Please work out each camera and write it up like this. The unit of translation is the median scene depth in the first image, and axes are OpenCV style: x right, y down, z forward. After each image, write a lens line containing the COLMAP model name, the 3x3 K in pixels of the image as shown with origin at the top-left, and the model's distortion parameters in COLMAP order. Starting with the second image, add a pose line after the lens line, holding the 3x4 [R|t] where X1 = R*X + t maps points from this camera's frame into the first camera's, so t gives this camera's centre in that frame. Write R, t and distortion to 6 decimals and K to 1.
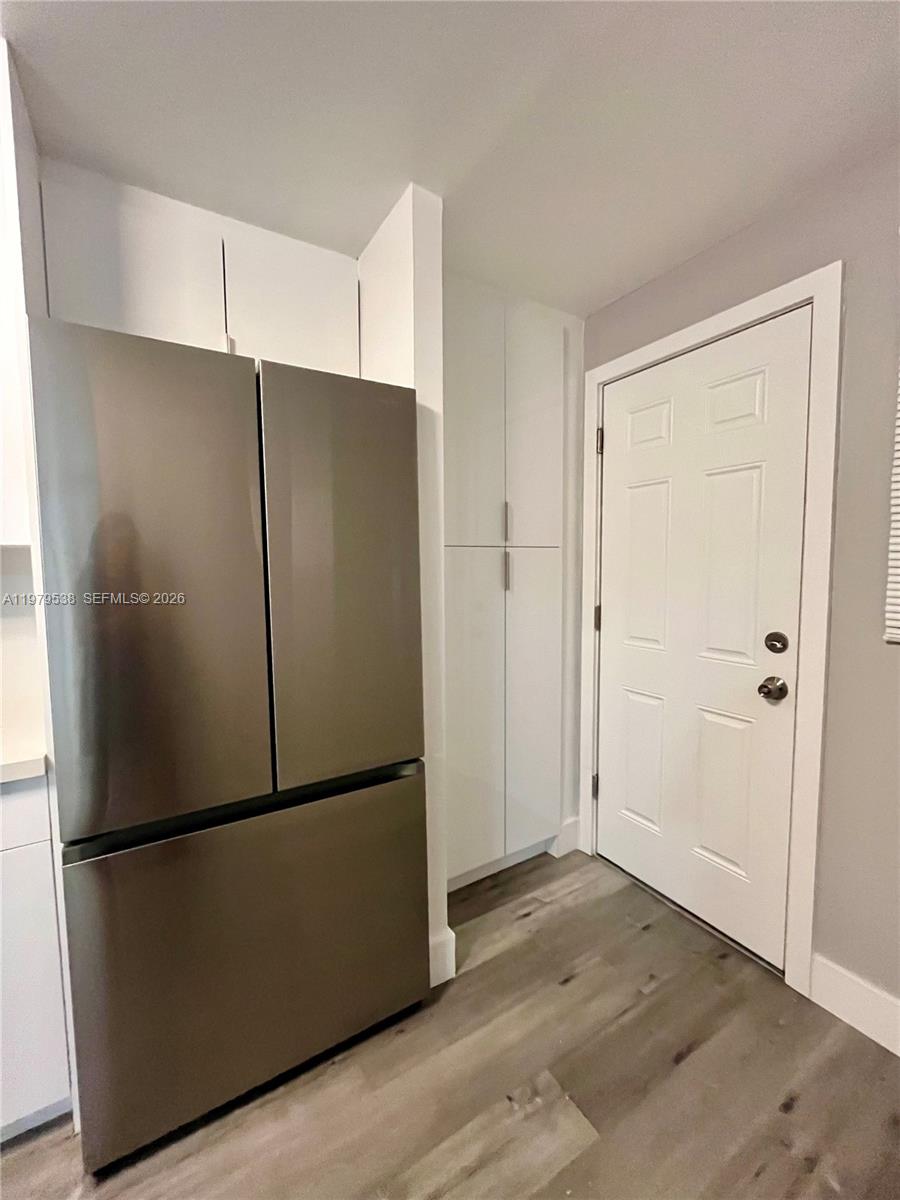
lens RADIAL K [[489.1, 0, 450.9], [0, 489.1, 597.7], [0, 0, 1]] dist [0.000855, 0.000039]
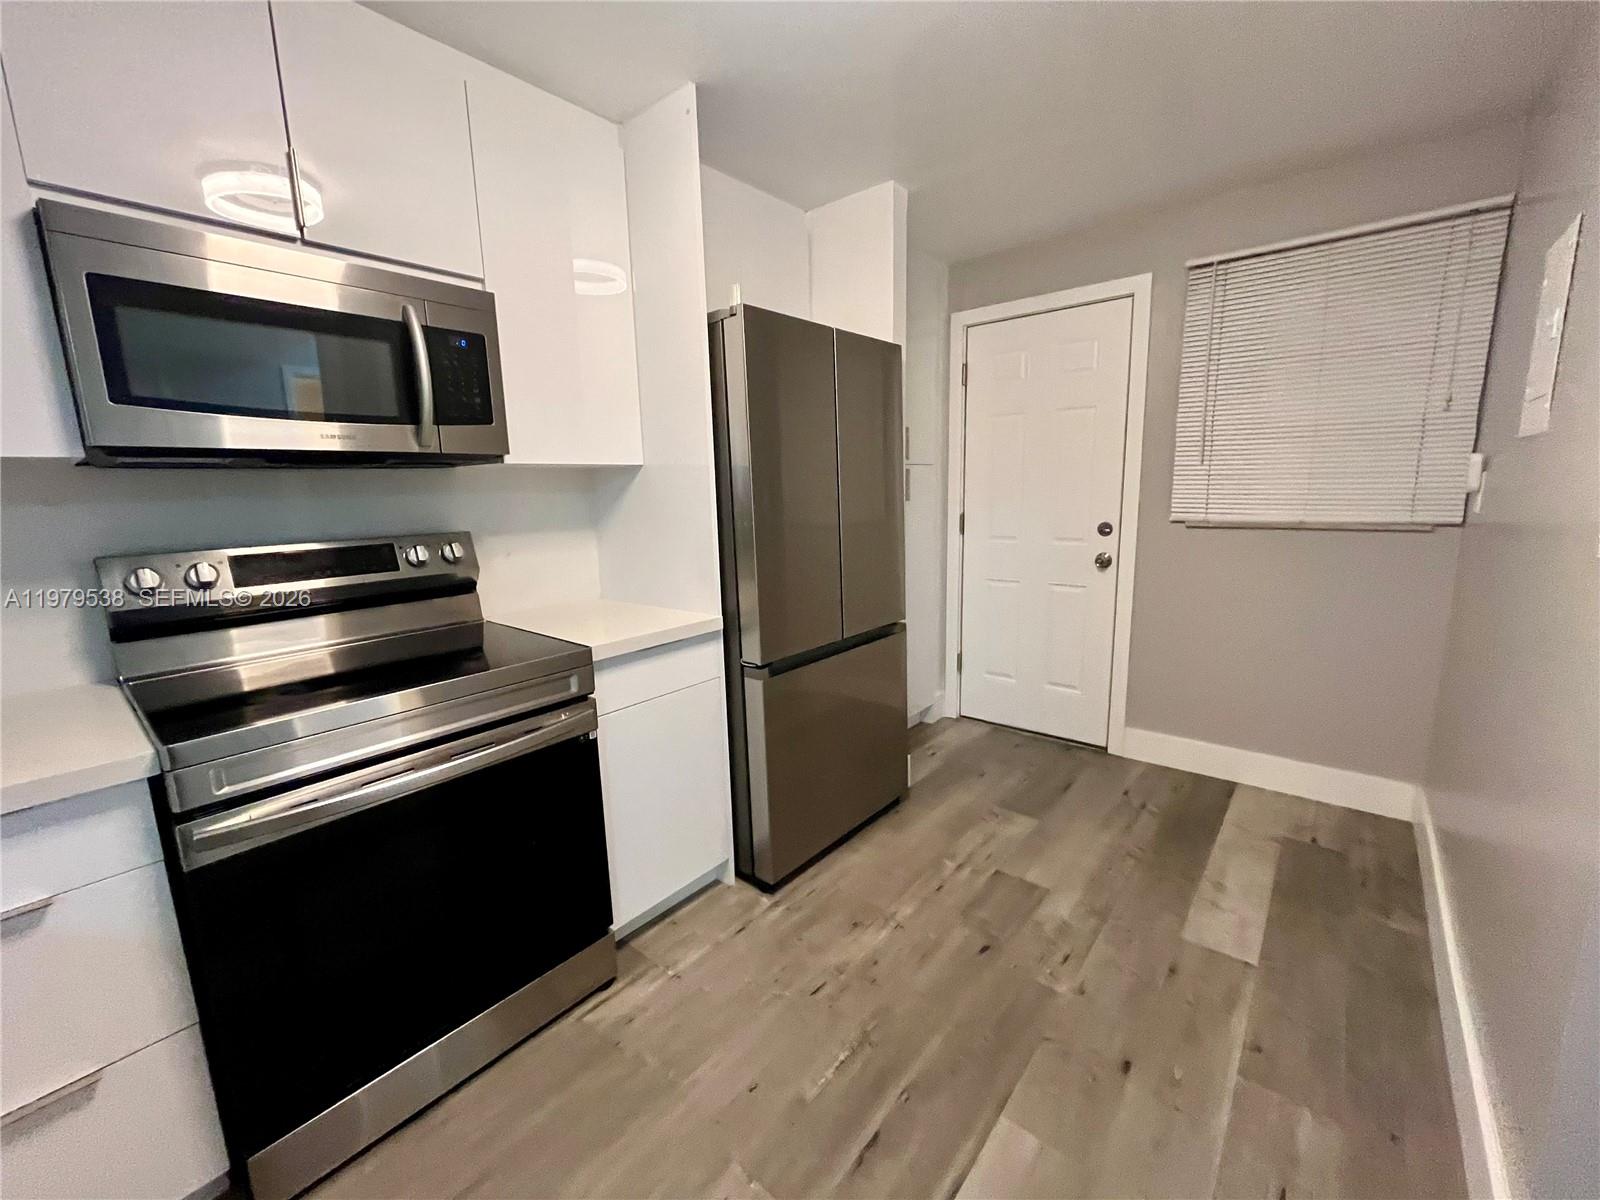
lens RADIAL K [[652.1, 0, 800.7], [0, 652.1, 599.8], [0, 0, 1]] dist [0.000855, 0.000039]
pose [[0.948865, -0.069693, 0.307894, -0.829576], [0.039492, 0.993870, 0.103262, 0.064317], [-0.313203, -0.085822, 0.945800, -0.591461]]
